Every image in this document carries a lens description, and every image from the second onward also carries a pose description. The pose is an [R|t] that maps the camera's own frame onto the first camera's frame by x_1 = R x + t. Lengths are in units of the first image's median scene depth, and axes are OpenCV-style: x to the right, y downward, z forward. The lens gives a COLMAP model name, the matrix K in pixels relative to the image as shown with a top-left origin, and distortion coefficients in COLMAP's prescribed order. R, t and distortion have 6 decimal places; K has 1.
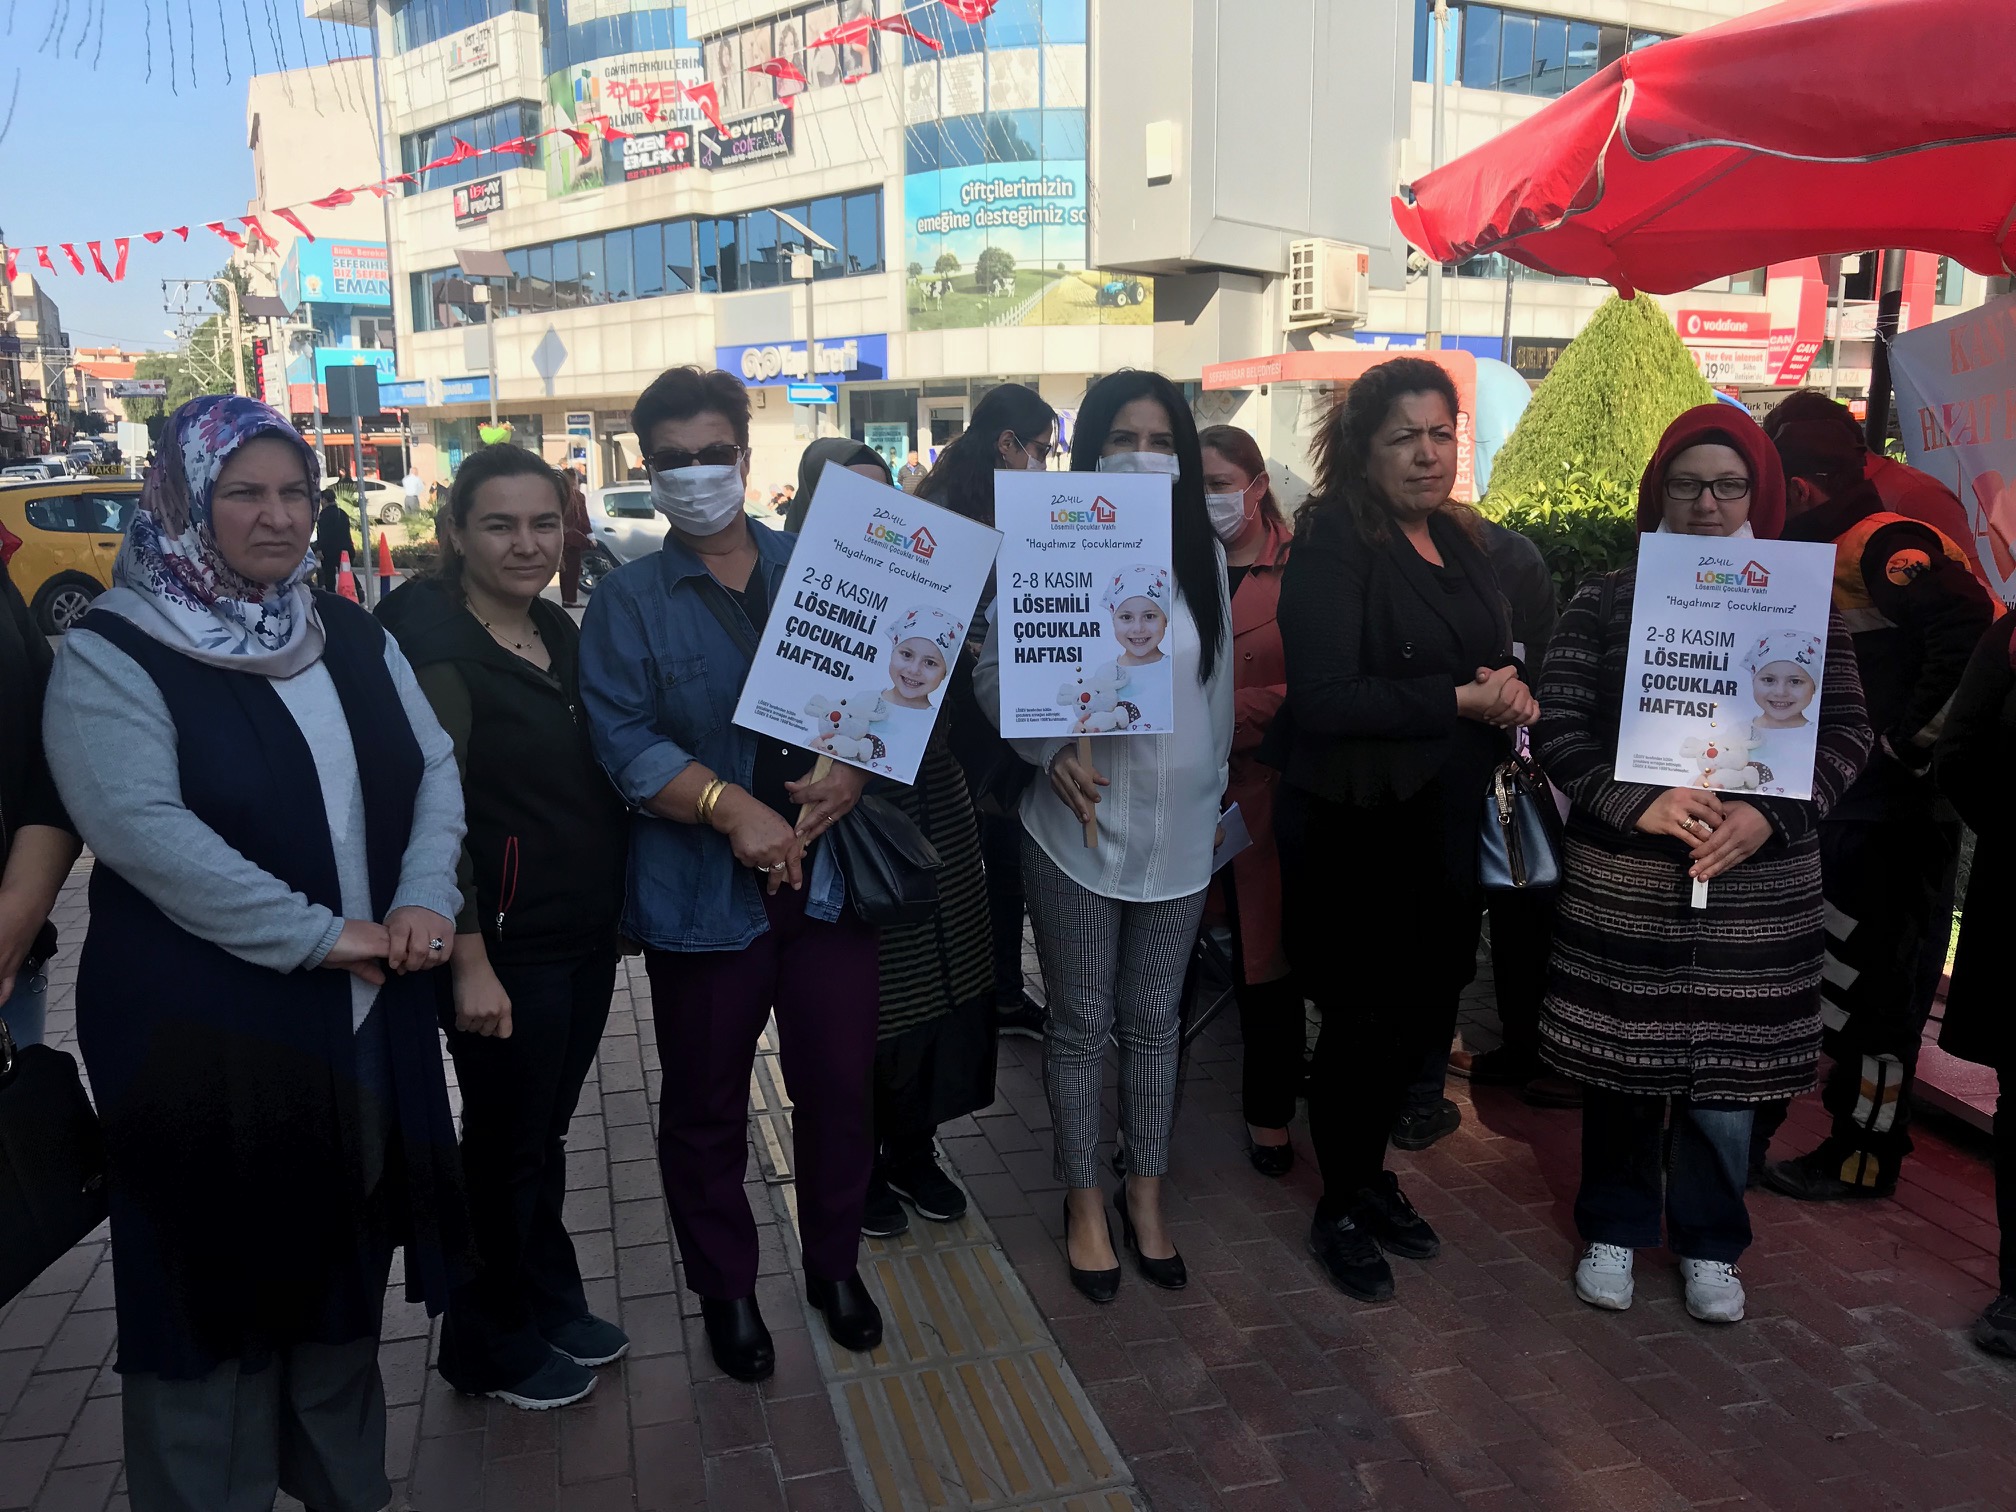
lens RADIAL K [[1671.0, 0, 1009.1], [0, 1671.0, 758.6], [0, 0, 1]] dist [0.008150, -0.021304]
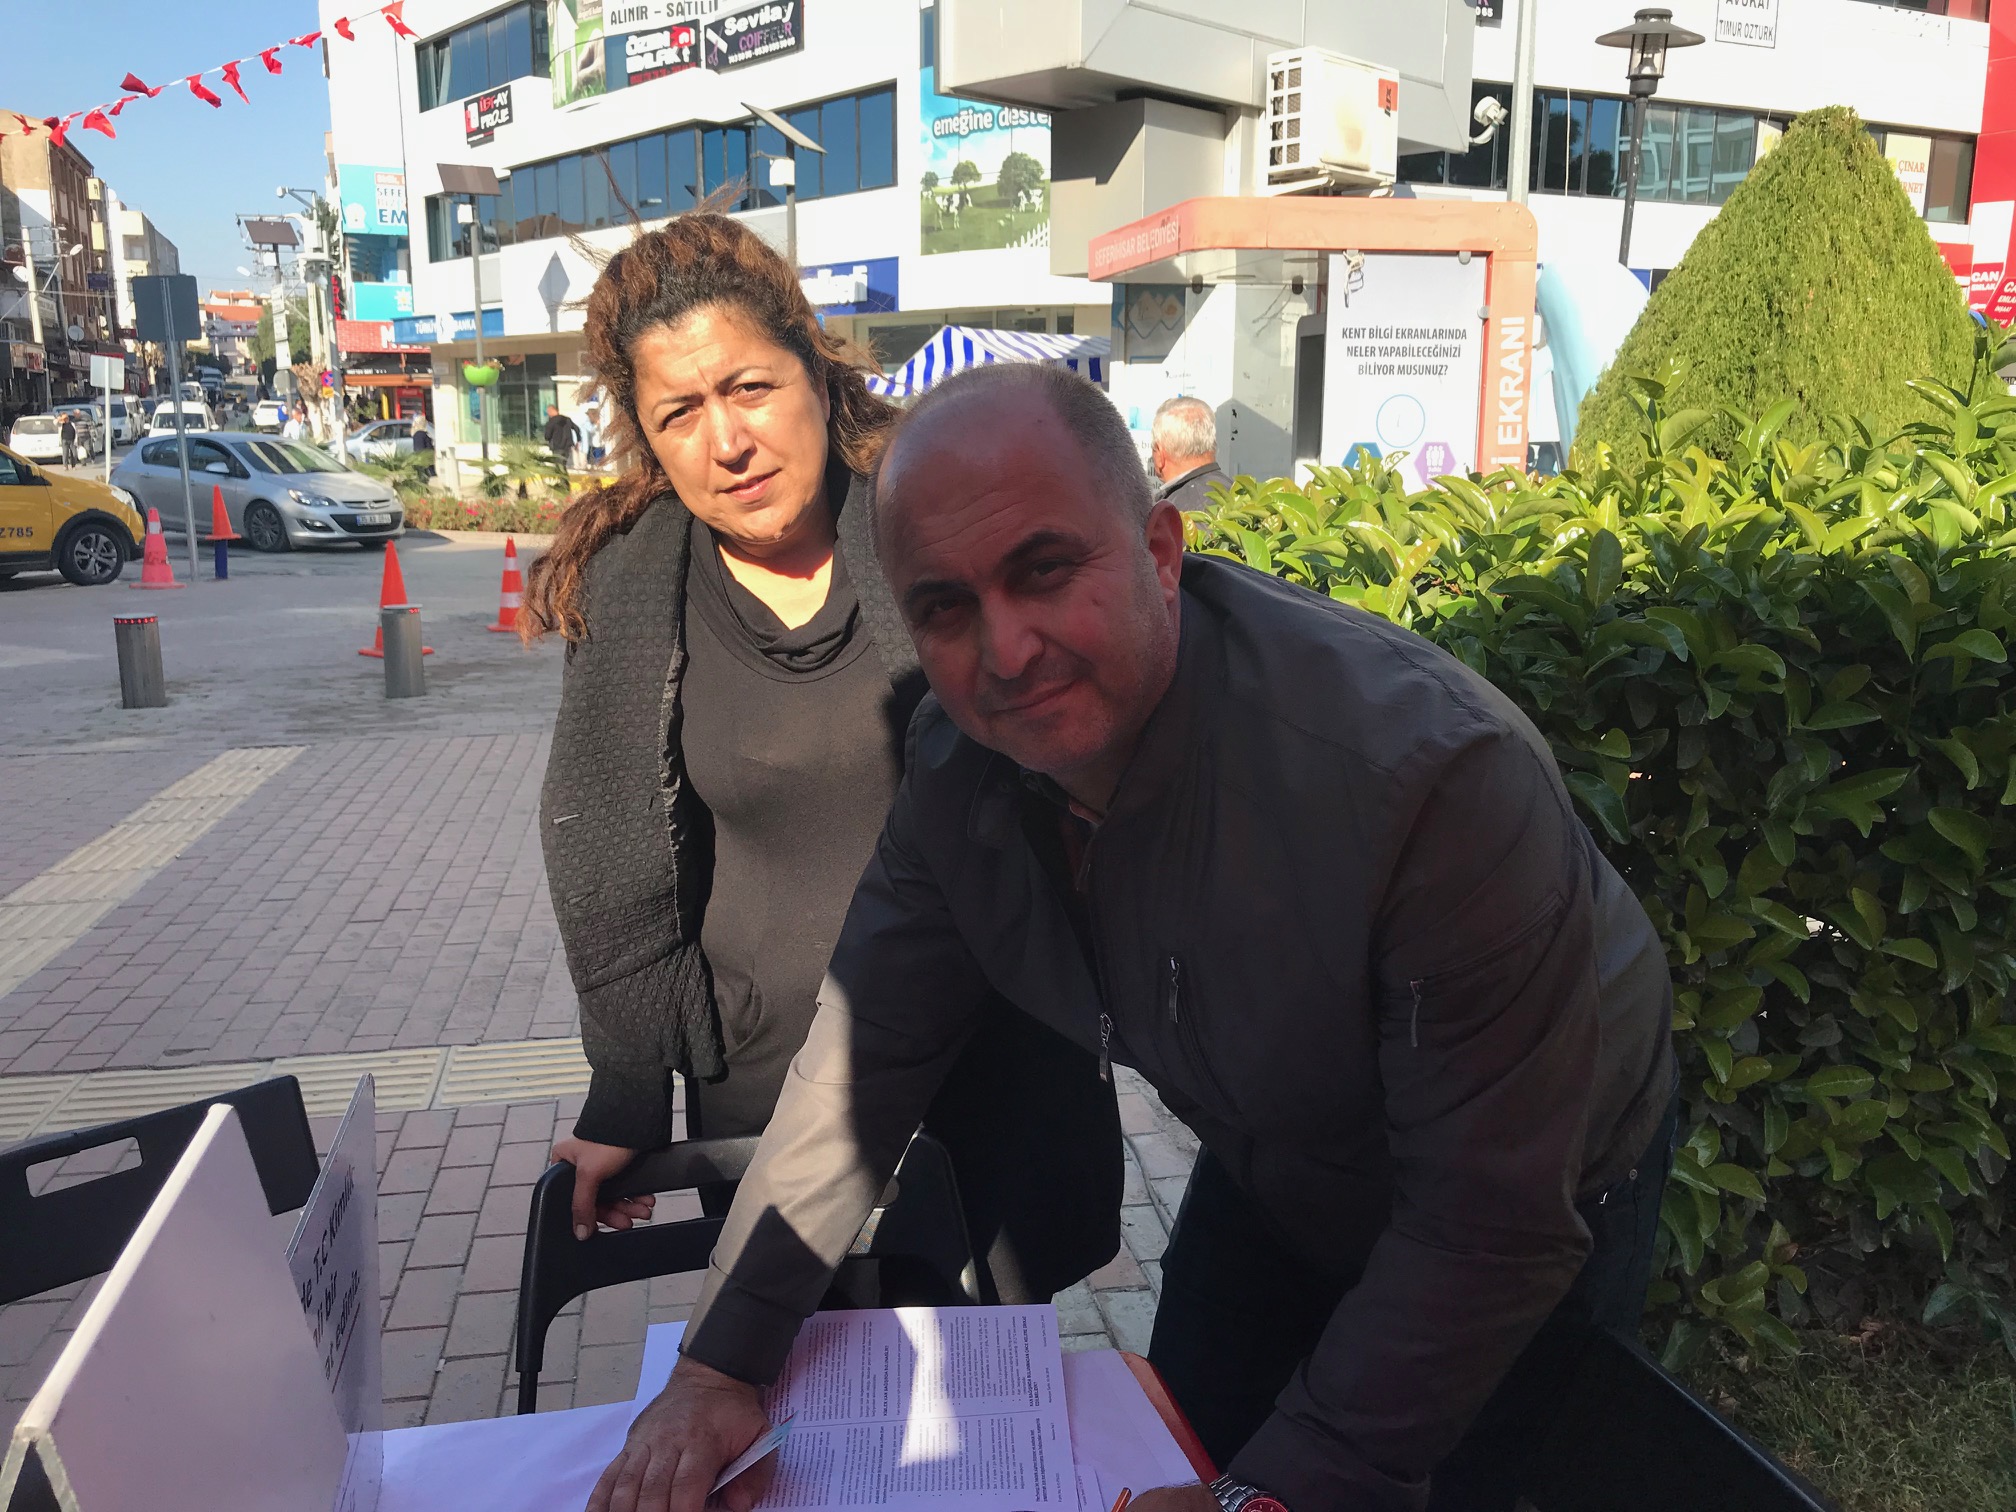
lens RADIAL K [[1671.0, 0, 1006.8], [0, 1671.0, 753.7], [0, 0, 1]] dist [0.008150, -0.021304]
pose [[0.996805, 0.028272, -0.074697, 0.048120], [-0.026455, 0.999332, 0.025201, -0.022803], [0.075360, -0.023145, 0.996888, 0.138138]]
